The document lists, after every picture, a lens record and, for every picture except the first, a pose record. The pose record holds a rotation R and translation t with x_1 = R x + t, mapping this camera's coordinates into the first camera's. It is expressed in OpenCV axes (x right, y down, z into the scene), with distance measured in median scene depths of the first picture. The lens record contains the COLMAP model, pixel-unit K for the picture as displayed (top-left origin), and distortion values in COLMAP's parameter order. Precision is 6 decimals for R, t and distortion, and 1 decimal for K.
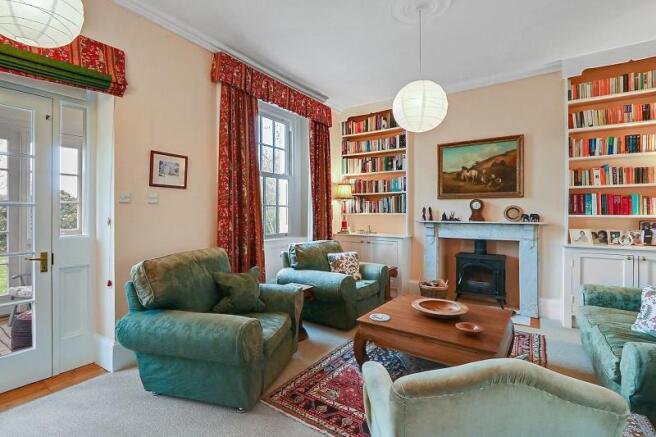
lens RADIAL K [[311.7, 0, 326.9], [0, 311.7, 214.1], [0, 0, 1]] dist [-0.018031, 0.000887]
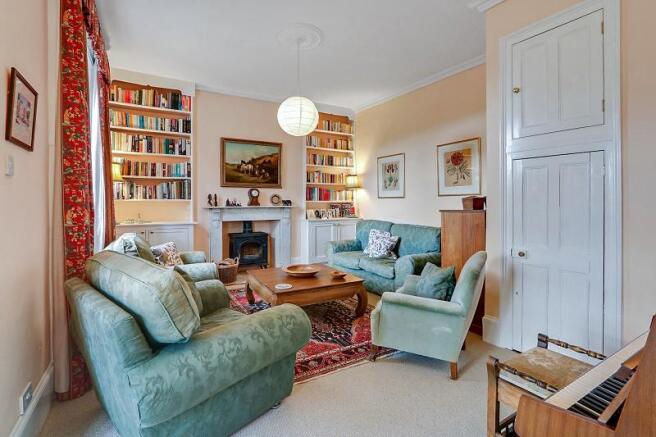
lens RADIAL K [[311.7, 0, 312.7], [0, 311.7, 204.4], [0, 0, 1]] dist [-0.018031, 0.000887]
pose [[0.434007, -0.009364, 0.900861, -0.505522], [0.003253, 0.999956, 0.008827, 0.005487], [-0.900904, -0.000900, 0.434018, 0.229419]]
